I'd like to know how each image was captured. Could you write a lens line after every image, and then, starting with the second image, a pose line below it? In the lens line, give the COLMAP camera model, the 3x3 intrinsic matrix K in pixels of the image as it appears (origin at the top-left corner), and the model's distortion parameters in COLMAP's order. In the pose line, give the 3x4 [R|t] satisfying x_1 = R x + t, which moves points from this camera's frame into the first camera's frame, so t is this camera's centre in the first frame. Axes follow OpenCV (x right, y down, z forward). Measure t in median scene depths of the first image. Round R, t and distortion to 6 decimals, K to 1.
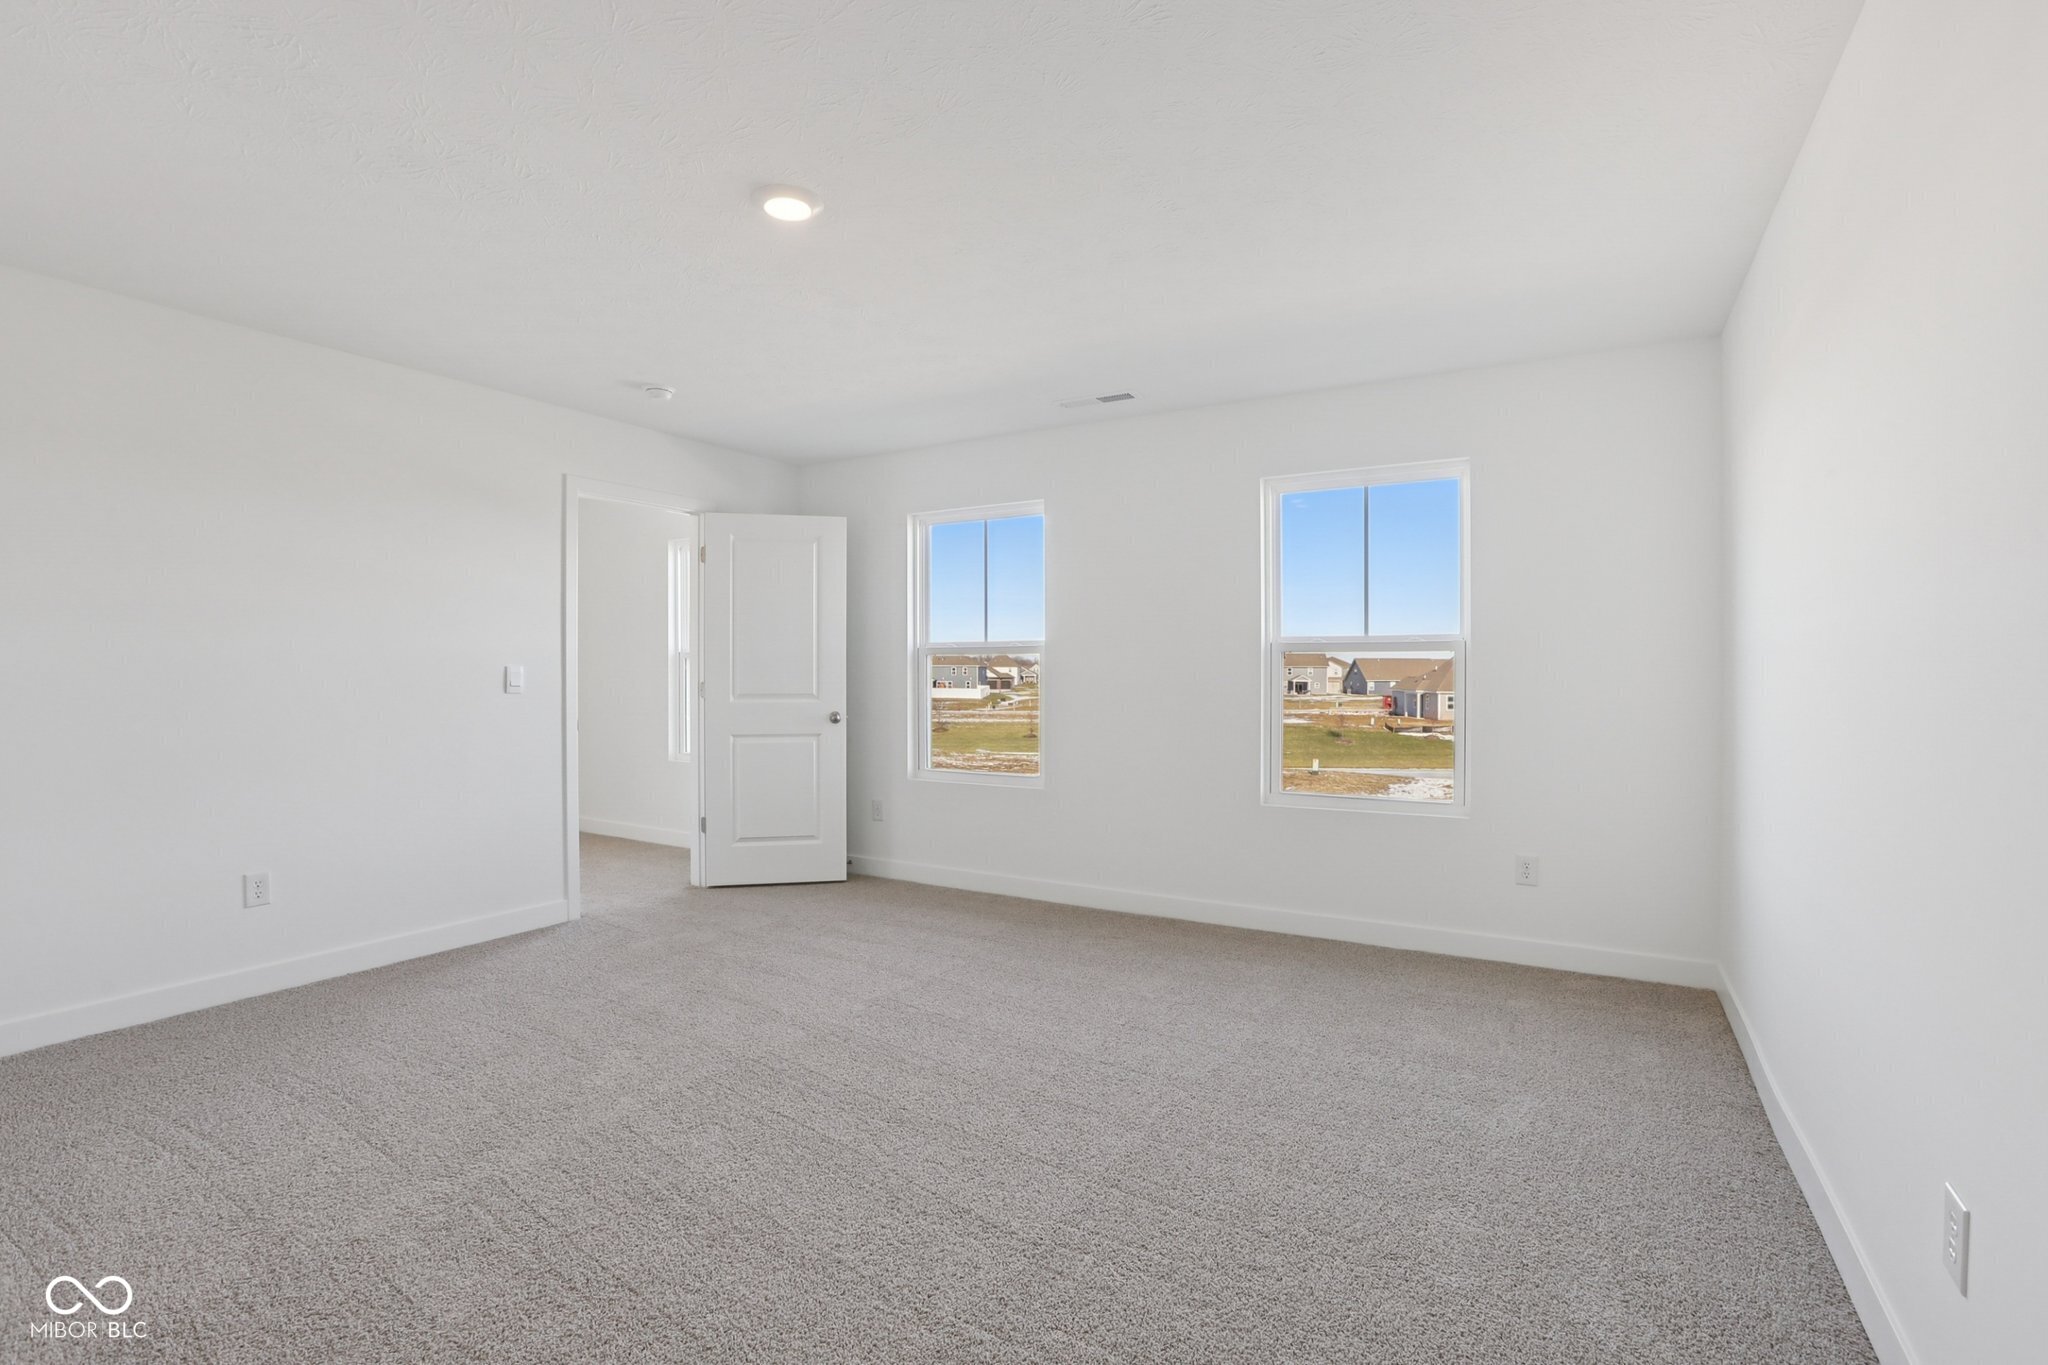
lens RADIAL K [[931.6, 0, 1024.0], [0, 931.6, 682.5], [0, 0, 1]] dist [-0.053537, 0.000032]
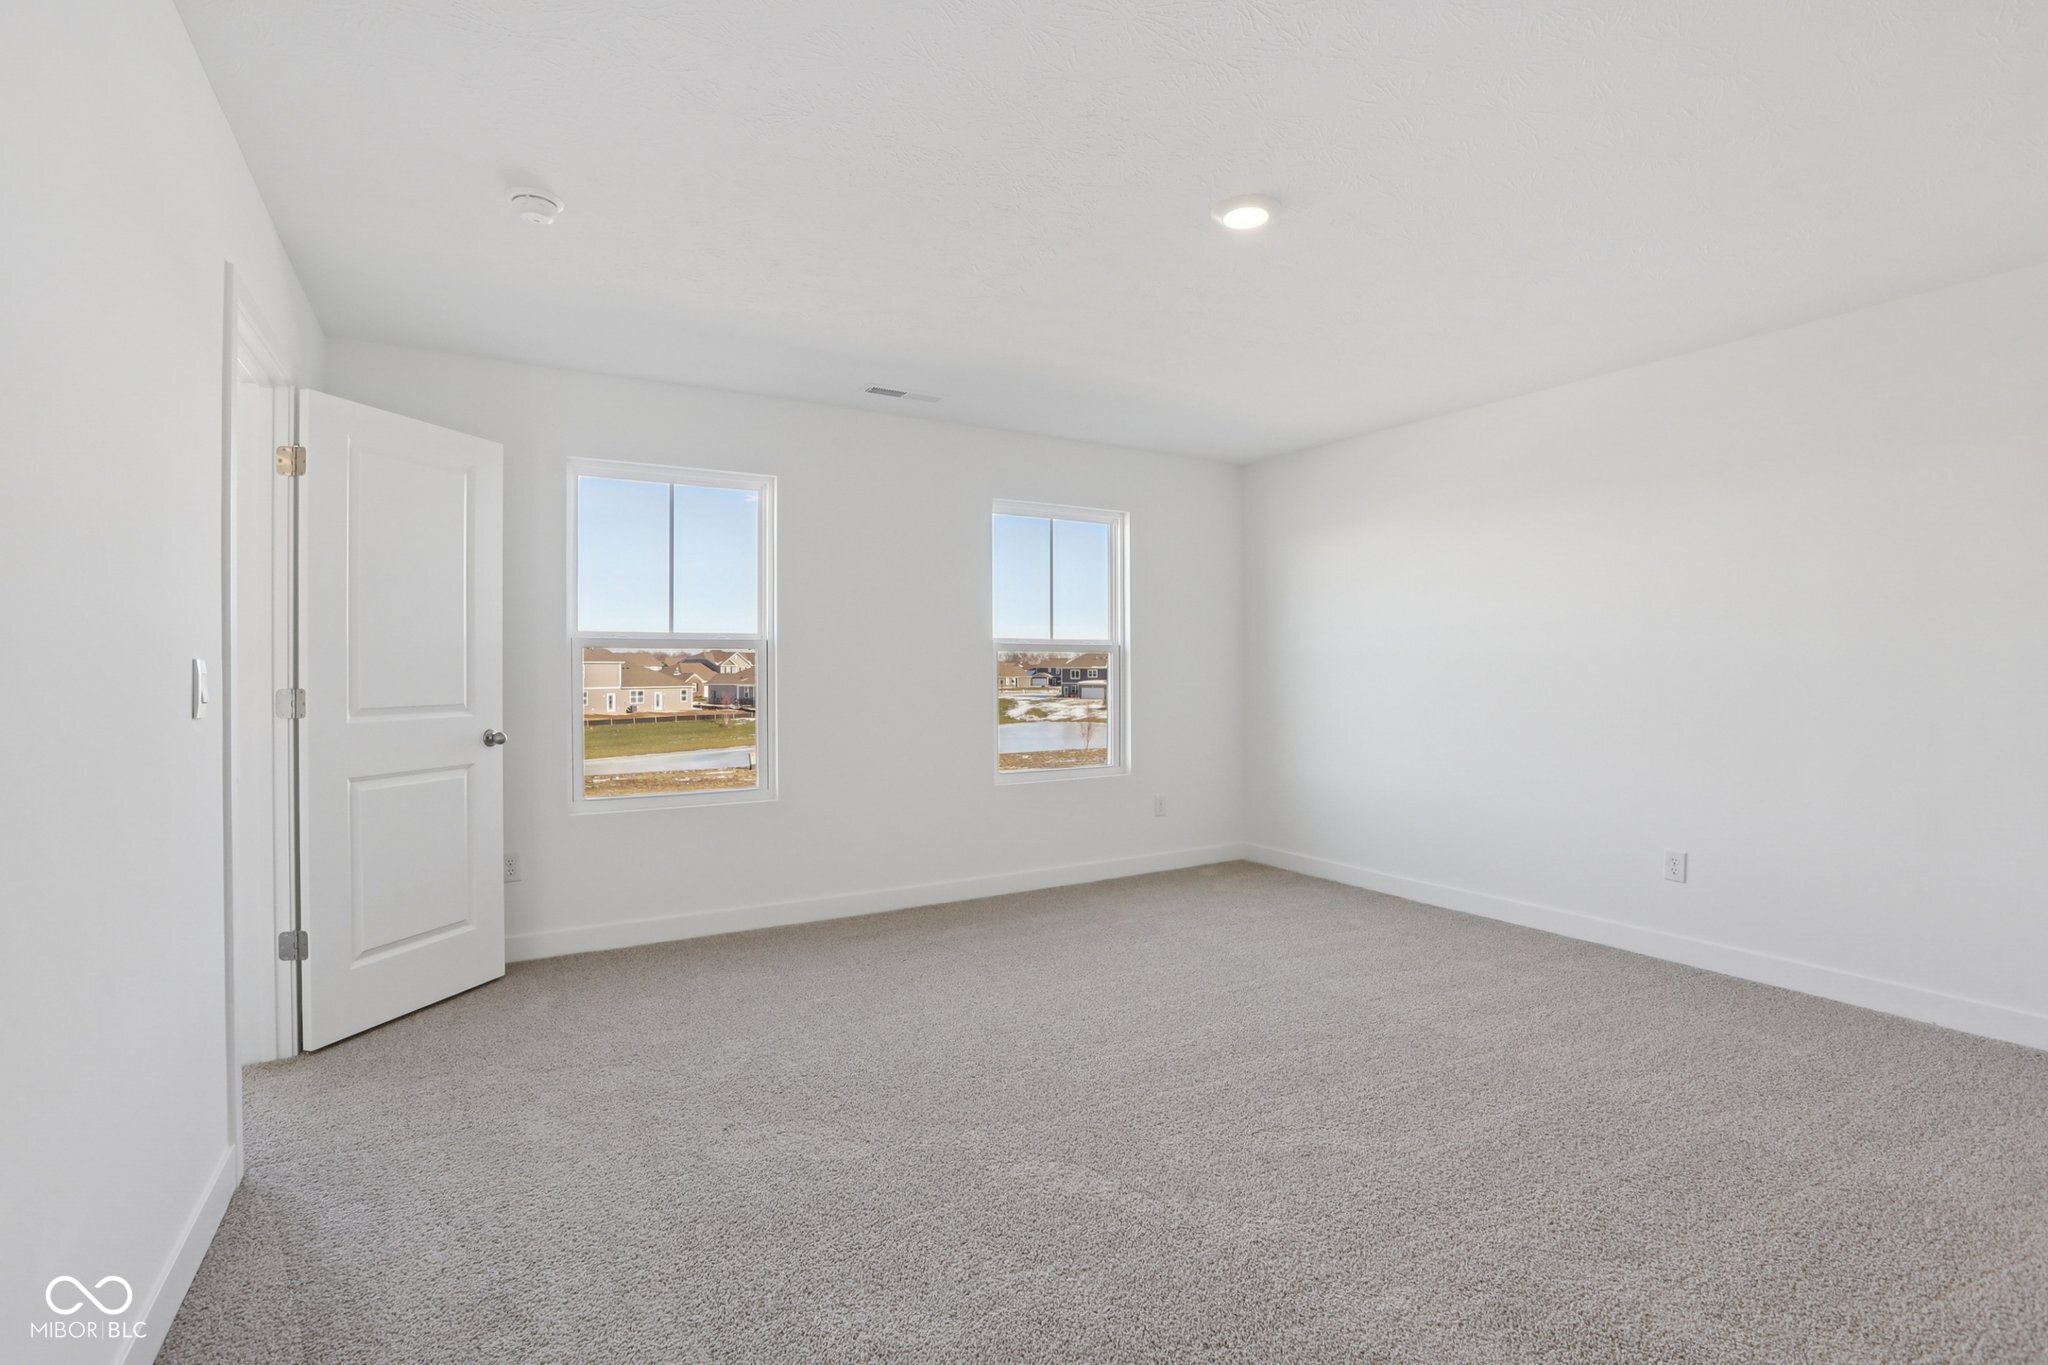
lens RADIAL K [[914.9, 0, 1023.0], [0, 914.9, 668.3], [0, 0, 1]] dist [0.000118, 0.000105]
pose [[0.512208, -0.003744, 0.858853, -0.581962], [0.012532, 0.999917, -0.003115, -0.005662], [-0.858770, 0.012359, 0.512212, 0.328332]]
